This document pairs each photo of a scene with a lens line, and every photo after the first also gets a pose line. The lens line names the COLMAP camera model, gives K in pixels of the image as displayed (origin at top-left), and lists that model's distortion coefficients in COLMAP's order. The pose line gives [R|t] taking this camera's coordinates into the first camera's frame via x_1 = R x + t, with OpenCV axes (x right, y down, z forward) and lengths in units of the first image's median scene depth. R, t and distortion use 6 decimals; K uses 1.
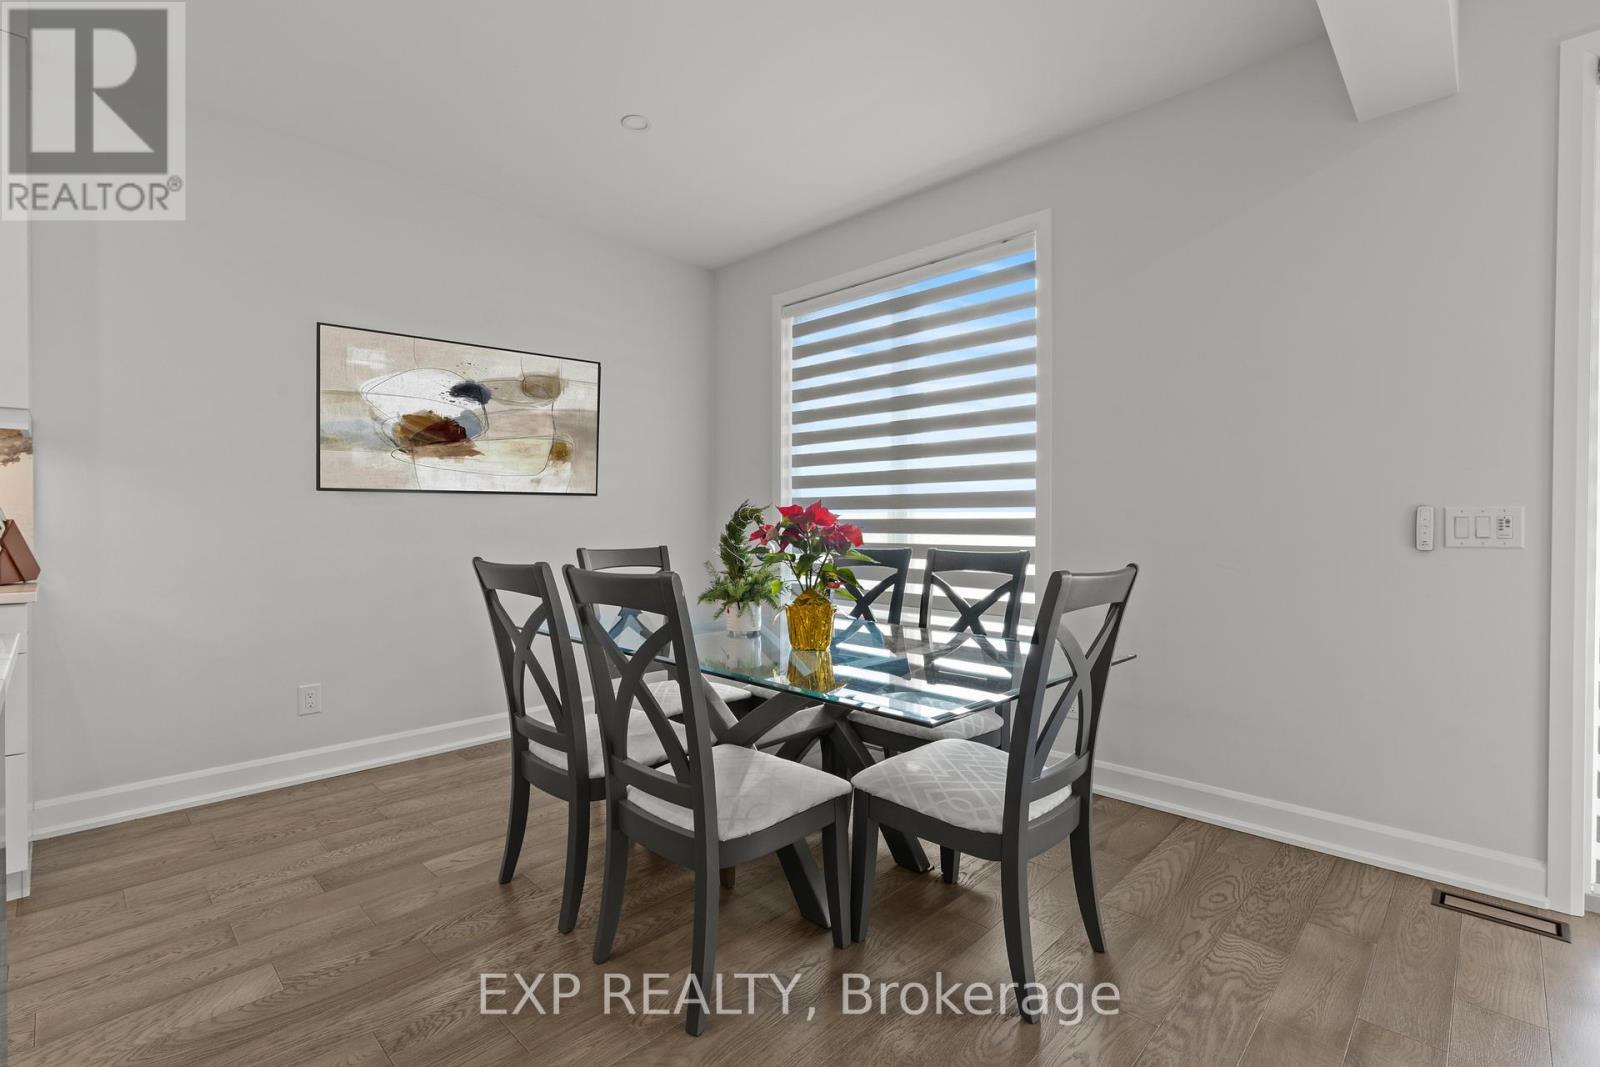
lens RADIAL K [[728.5, 0, 793.5], [0, 728.5, 533.1], [0, 0, 1]] dist [0.014794, -0.000478]
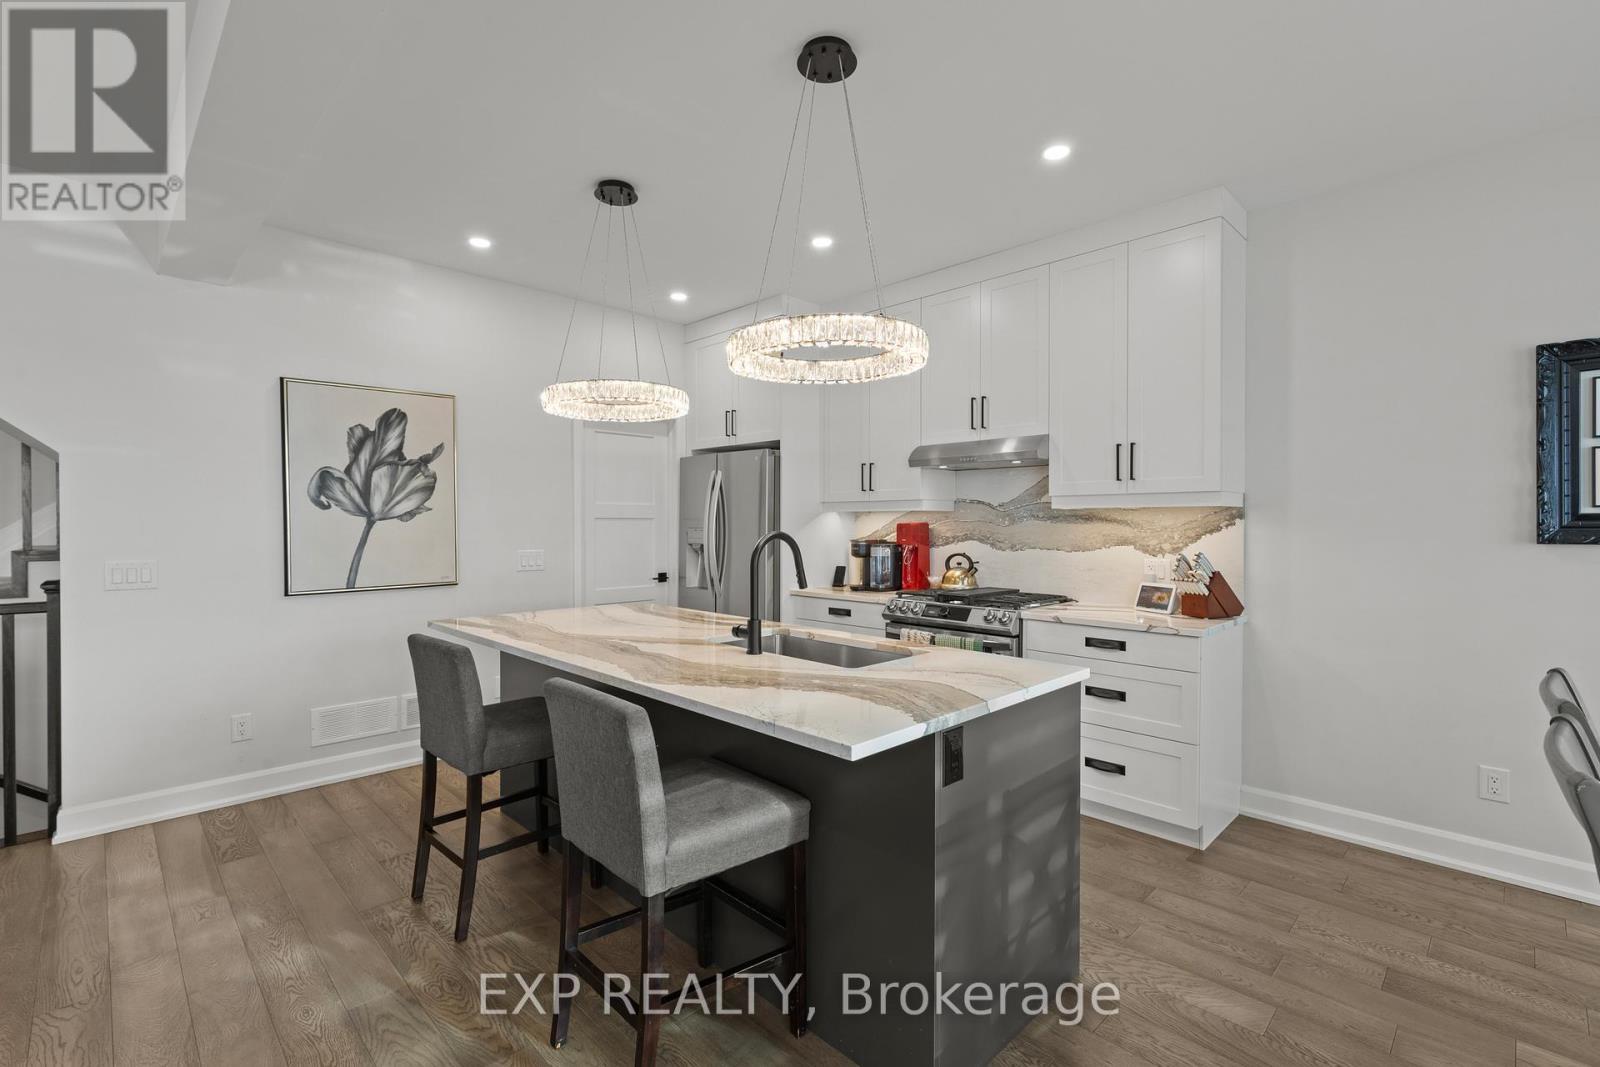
lens RADIAL K [[728.5, 0, 791.8], [0, 728.5, 526.2], [0, 0, 1]] dist [0.014794, -0.000478]
pose [[-0.035143, -0.000779, -0.999382, 0.313889], [-0.003527, 0.999994, -0.000656, -0.095027], [0.999376, 0.003502, -0.035146, 0.257922]]
